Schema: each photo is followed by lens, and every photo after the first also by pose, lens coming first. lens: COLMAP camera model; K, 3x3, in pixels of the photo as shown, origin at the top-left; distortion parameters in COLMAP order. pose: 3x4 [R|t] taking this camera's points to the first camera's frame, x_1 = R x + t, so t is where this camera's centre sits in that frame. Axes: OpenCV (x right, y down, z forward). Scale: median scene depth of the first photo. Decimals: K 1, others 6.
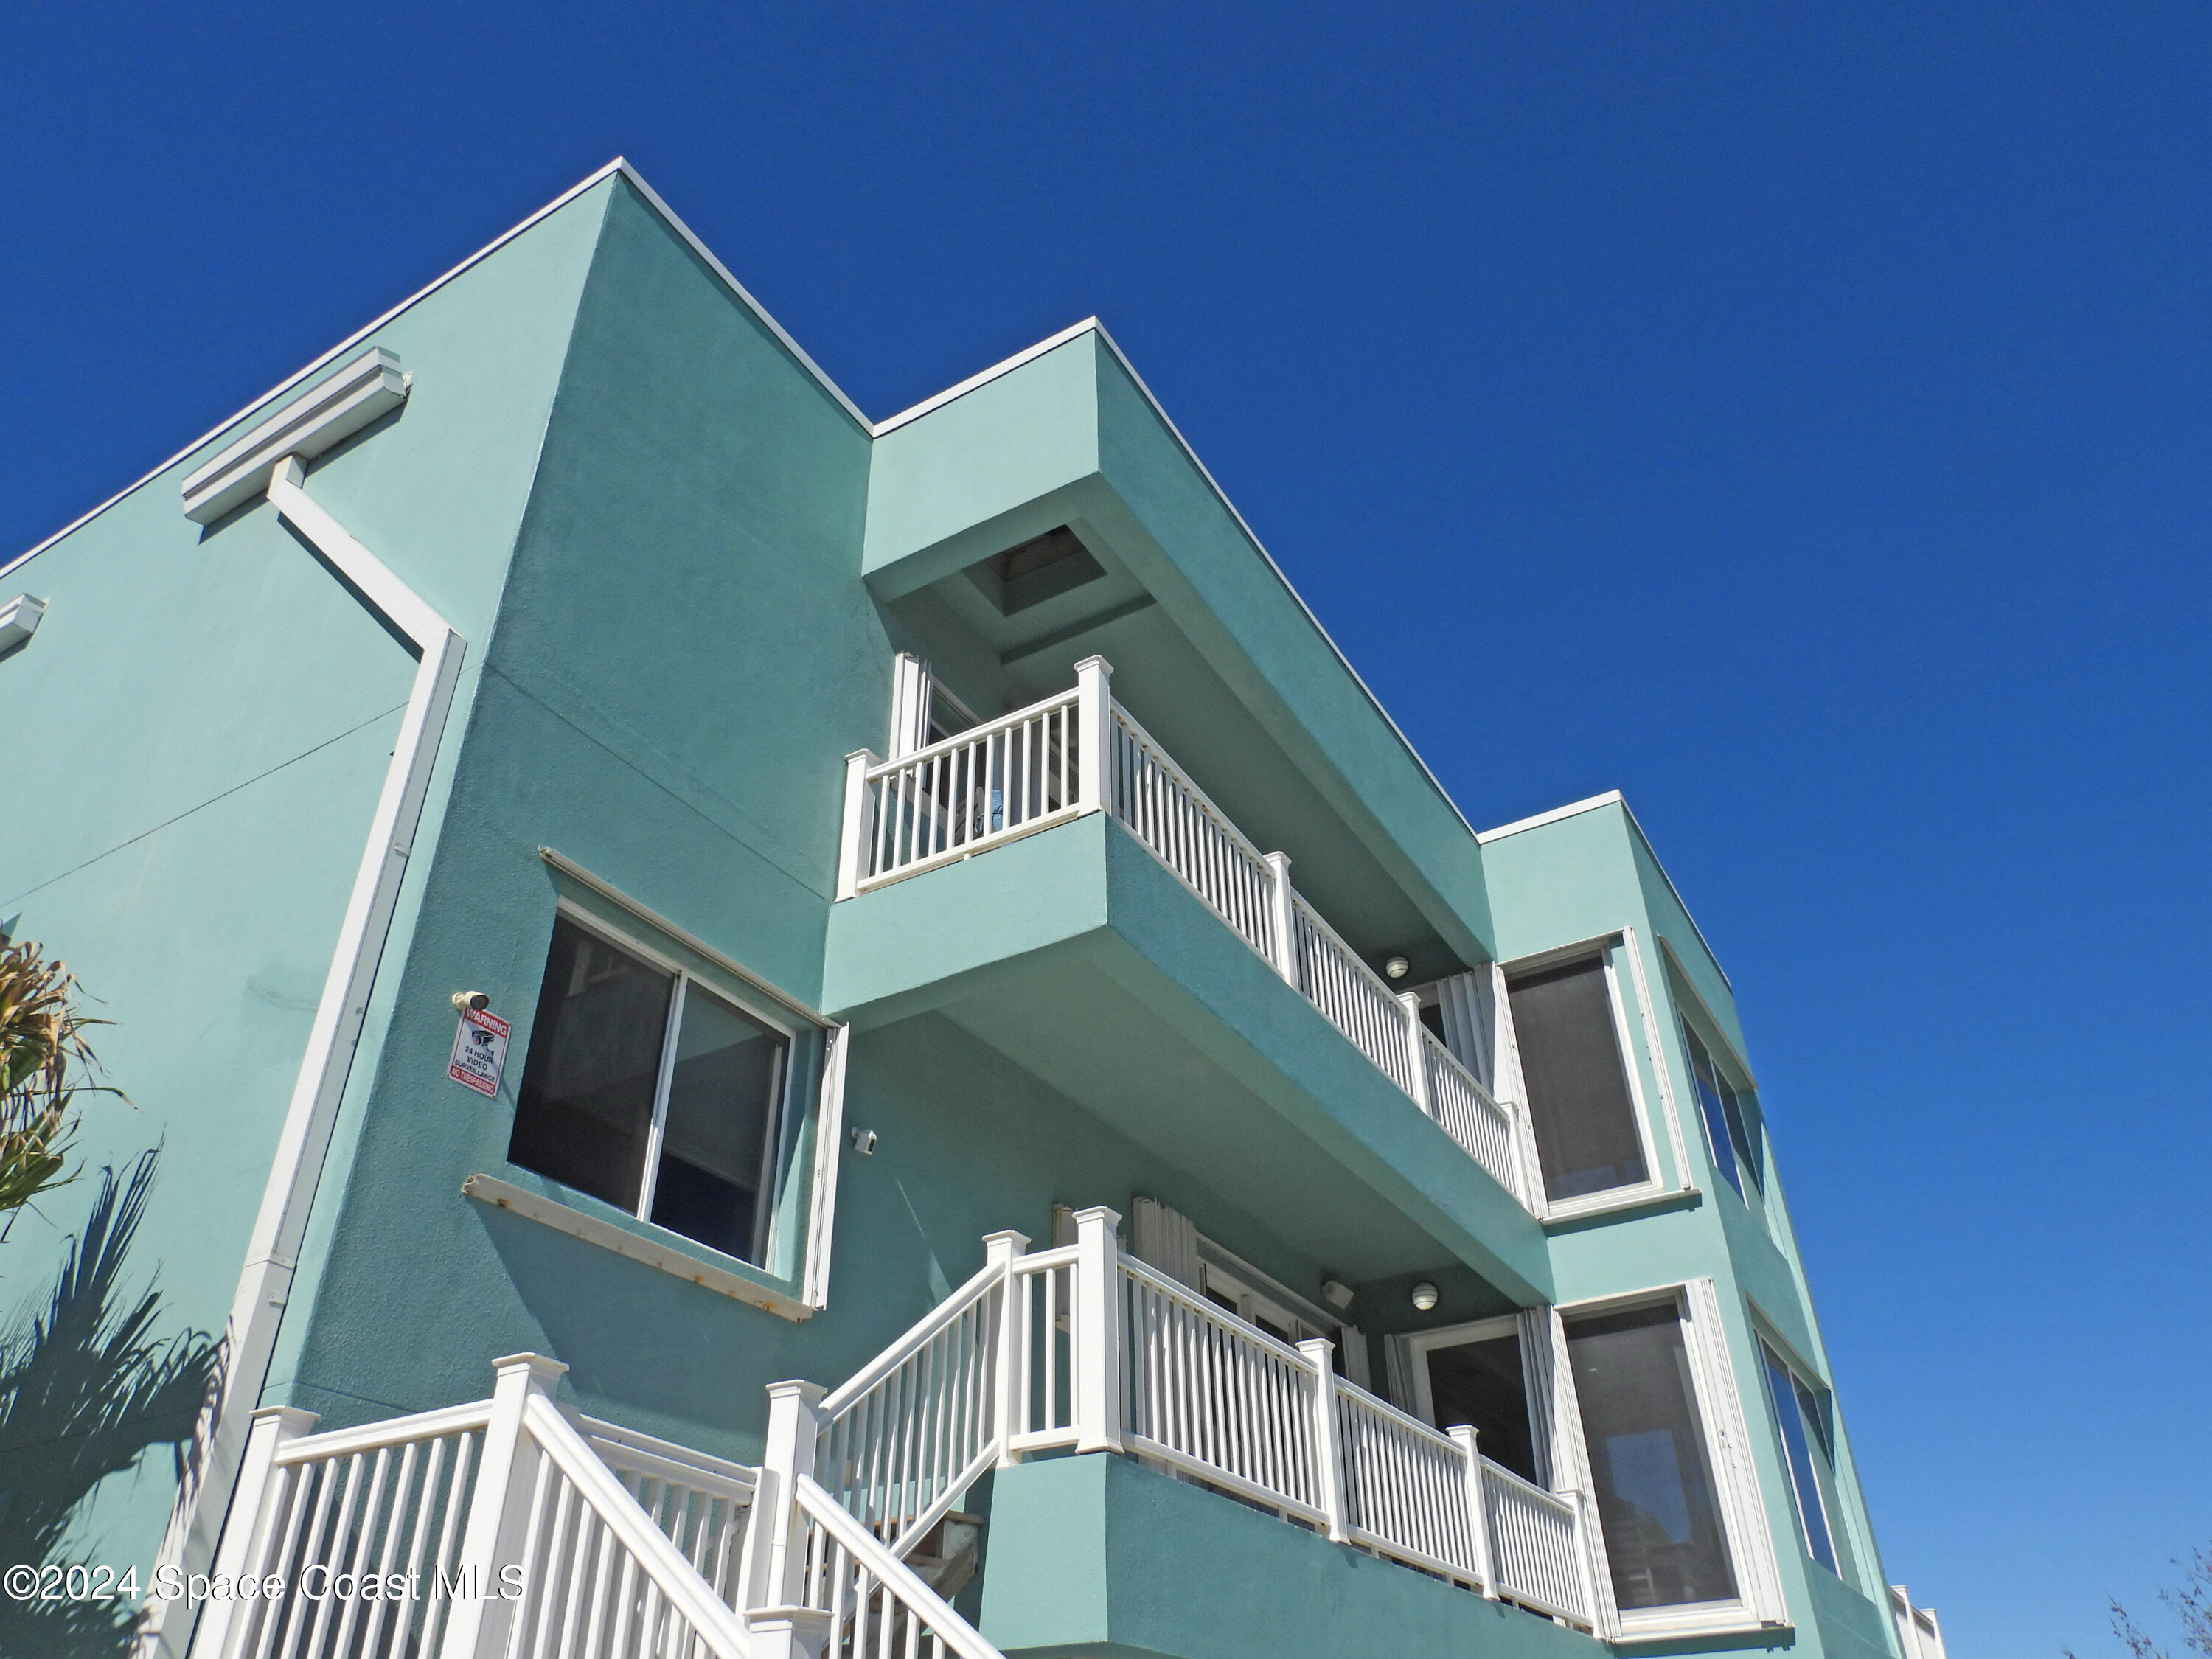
lens RADIAL K [[1588.4, 0, 1106.0], [0, 1588.4, 829.5], [0, 0, 1]] dist [-0.012947, -0.000781]
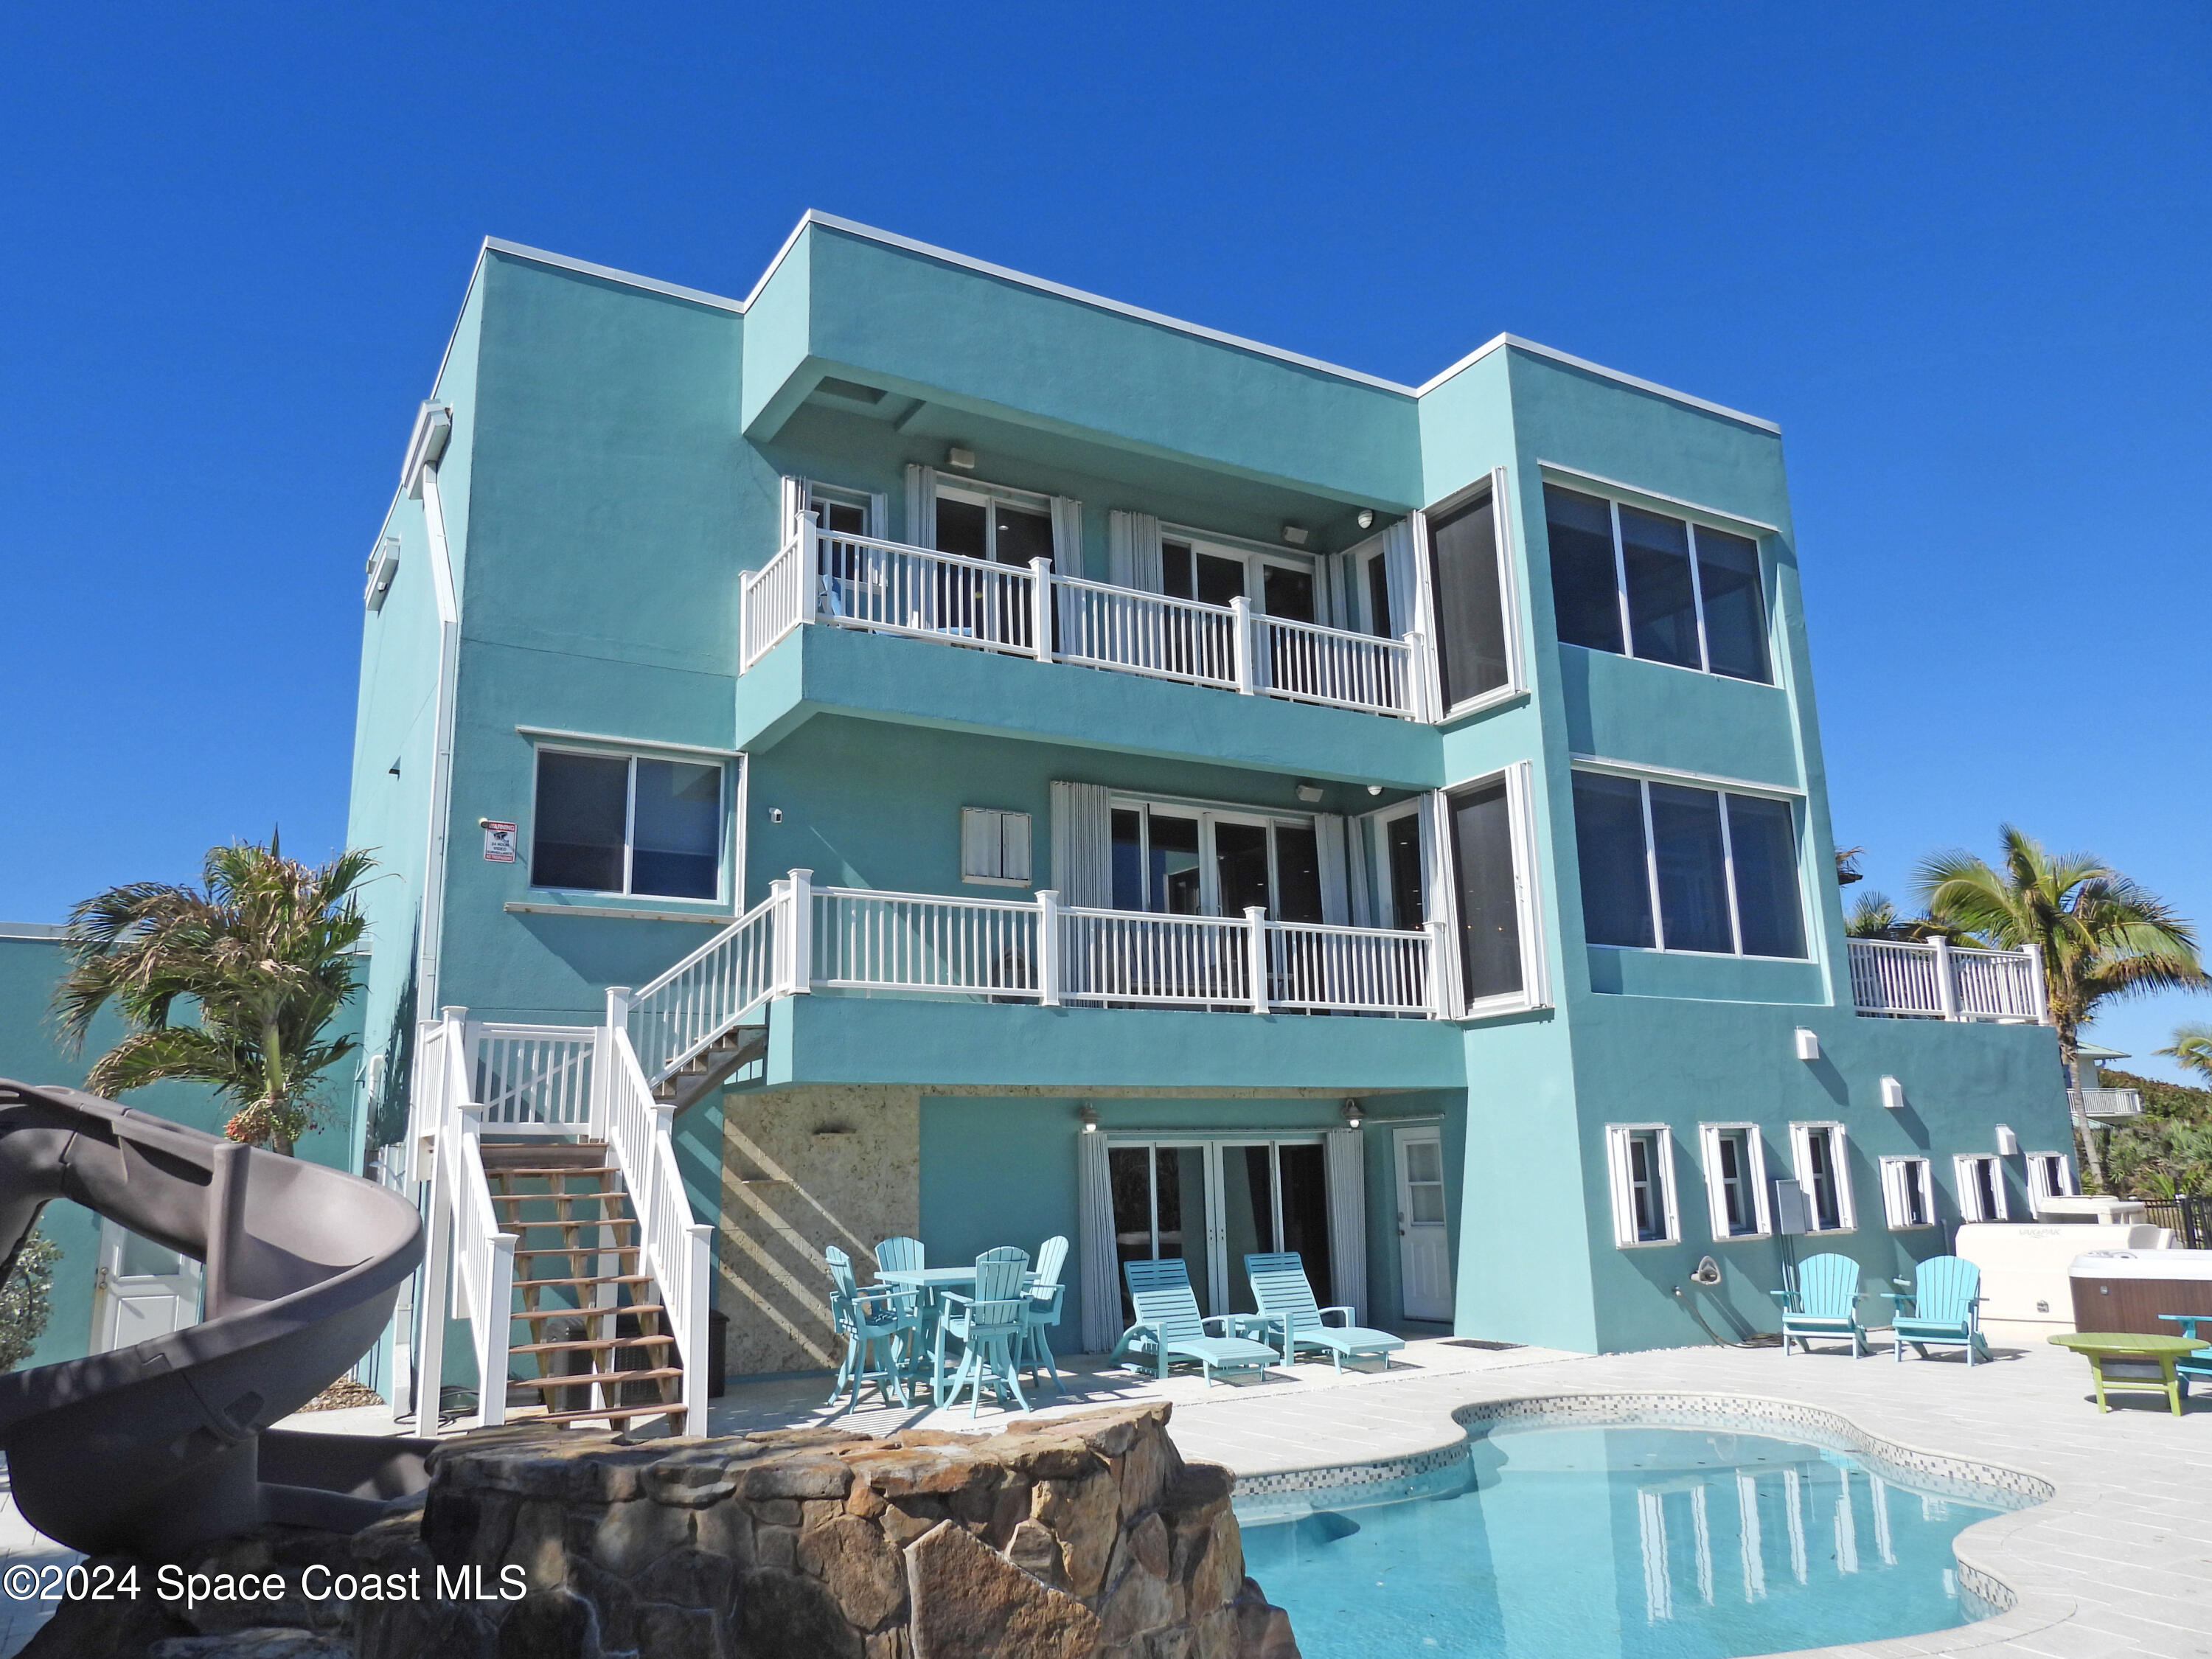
lens RADIAL K [[1588.4, 0, 1106.0], [0, 1588.4, 829.5], [0, 0, 1]] dist [-0.012947, -0.000781]
pose [[0.881006, -0.109204, -0.460330, 0.925105], [0.275654, 0.909263, 0.311858, -0.223343], [0.384505, -0.401640, 0.831169, -0.305682]]
